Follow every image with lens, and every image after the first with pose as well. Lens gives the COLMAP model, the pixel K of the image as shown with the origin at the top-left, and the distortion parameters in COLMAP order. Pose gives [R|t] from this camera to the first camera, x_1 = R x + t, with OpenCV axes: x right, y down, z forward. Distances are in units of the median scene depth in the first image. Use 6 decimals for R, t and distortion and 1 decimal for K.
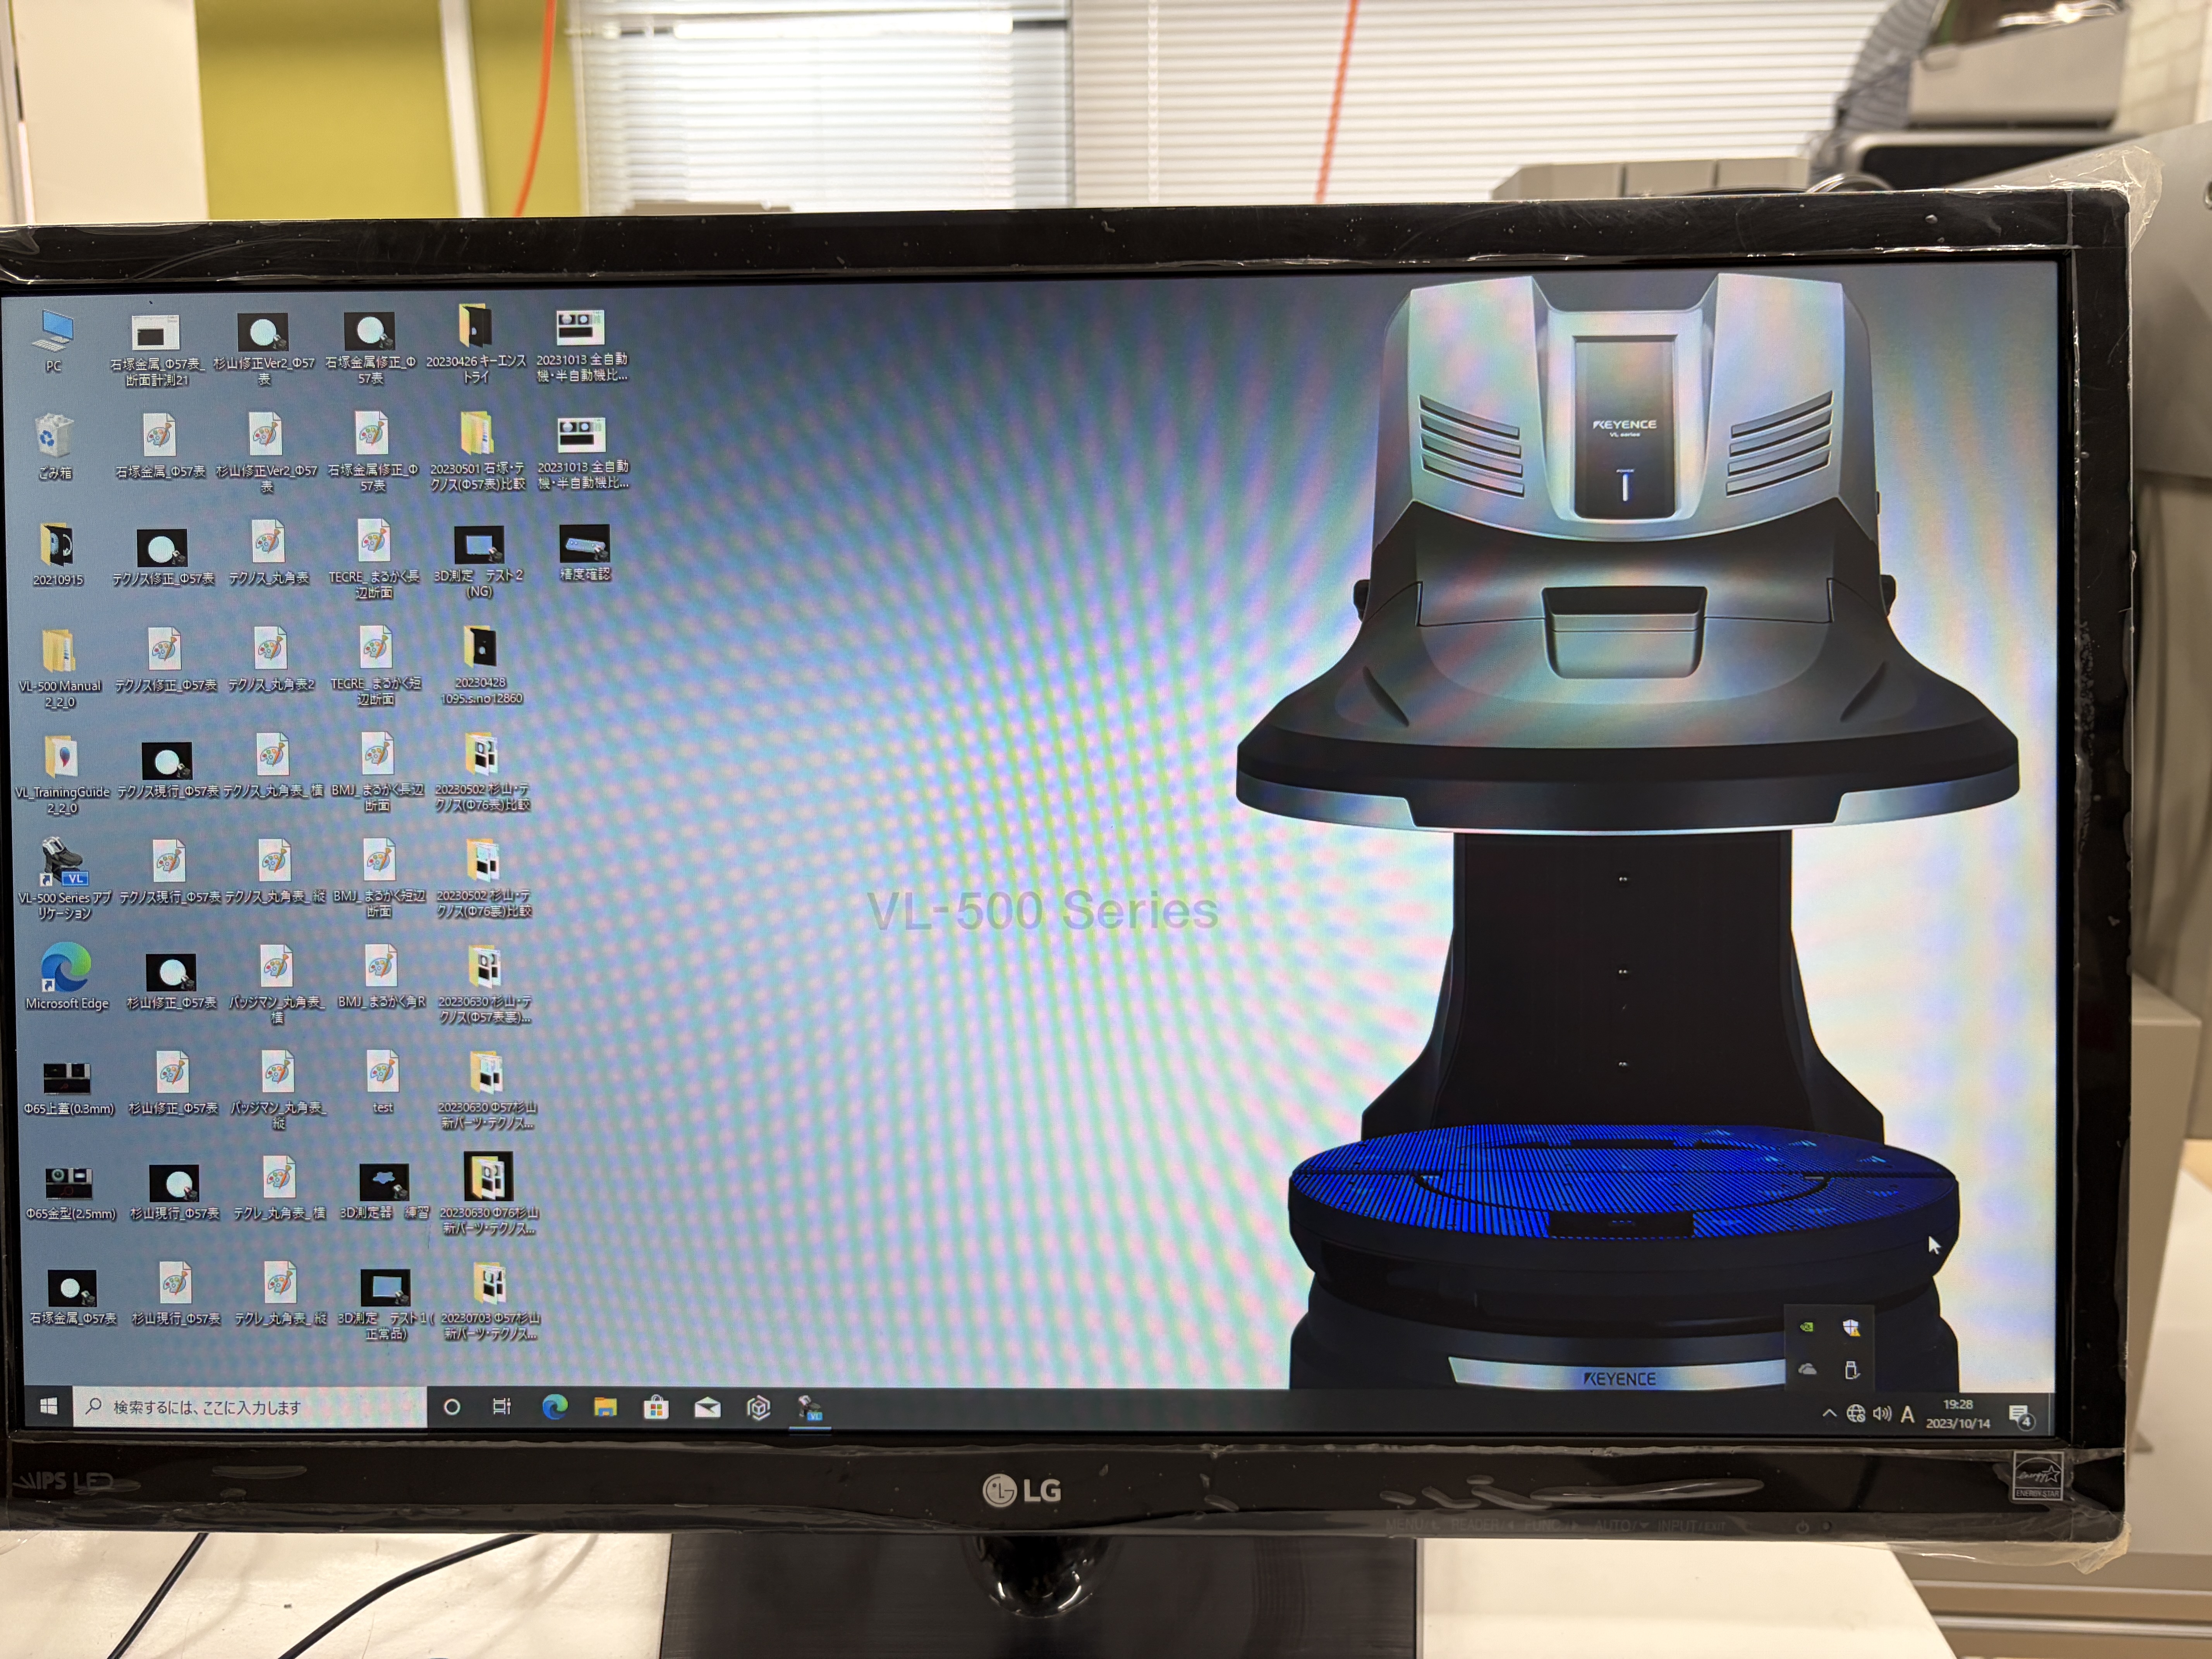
lens RADIAL K [[1673.3, 0, 1065.6], [0, 1673.3, 833.7], [0, 0, 1]] dist [0.030382, -0.043136]
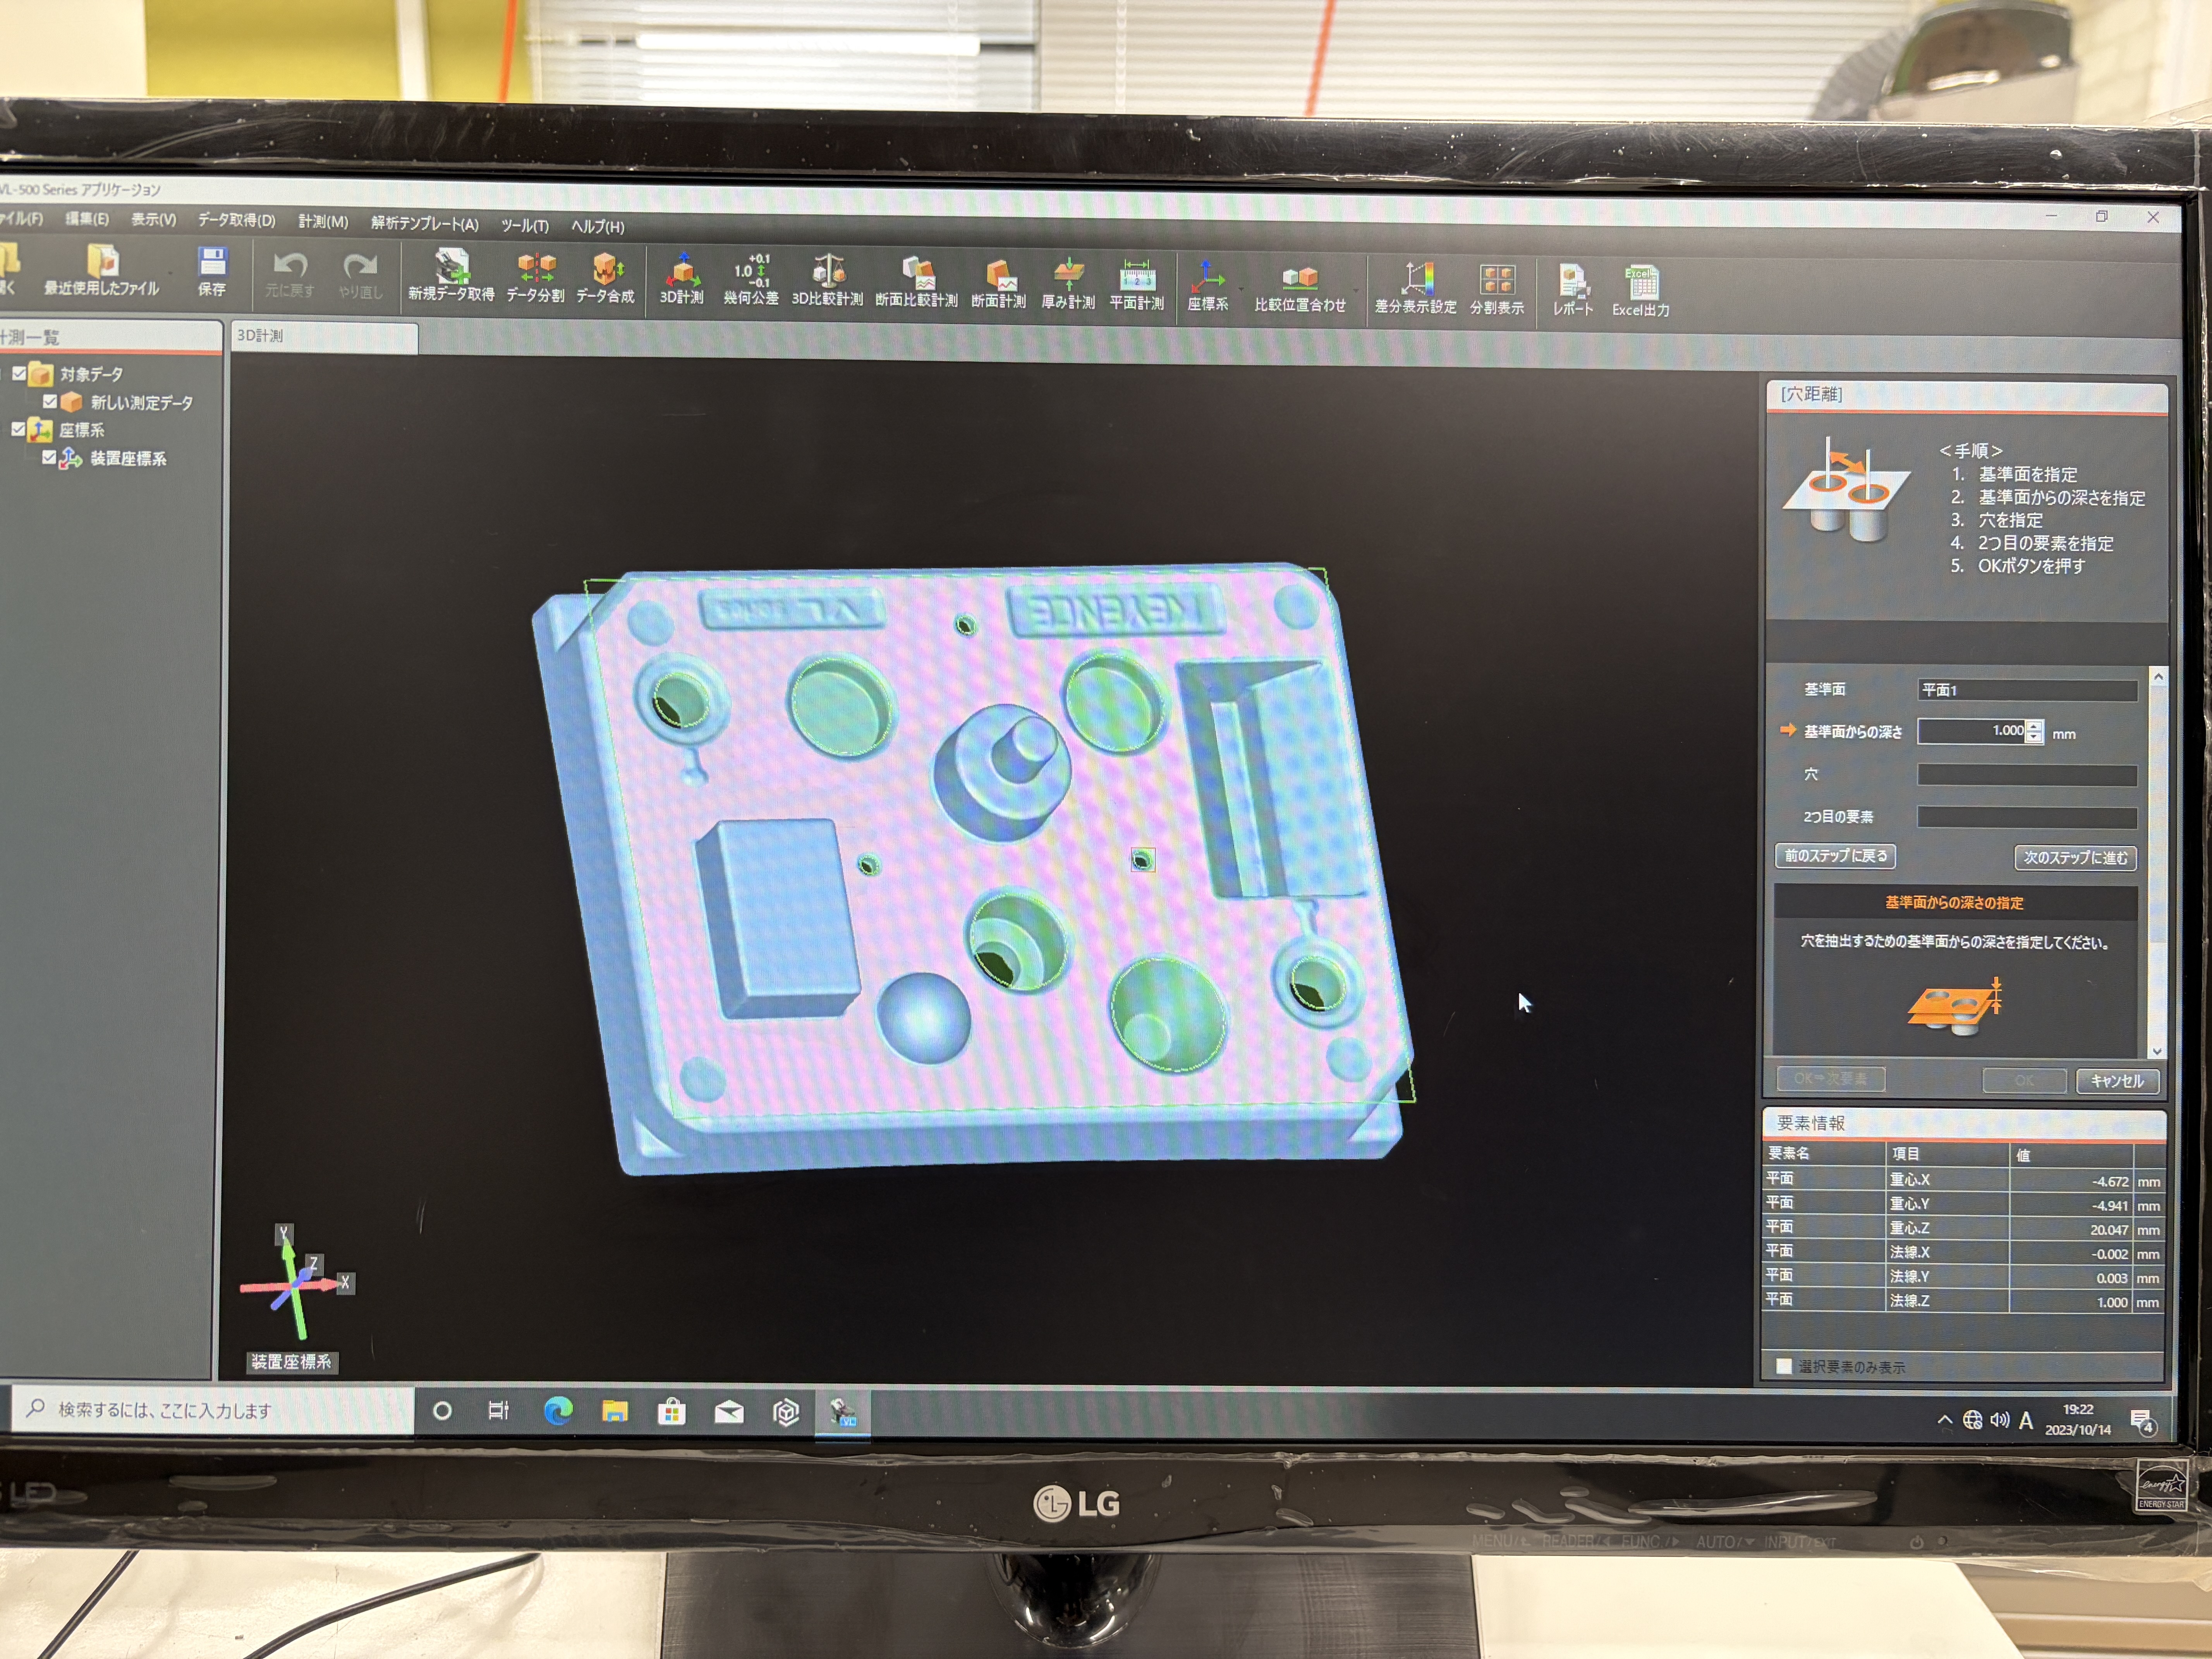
lens RADIAL K [[1673.3, 0, 1071.6], [0, 1673.3, 830.4], [0, 0, 1]] dist [0.030382, -0.043136]
pose [[0.998925, 0.017390, 0.042982, -0.073945], [-0.016305, 0.999543, -0.025473, 0.048646], [-0.043405, 0.024745, 0.998751, 0.079121]]
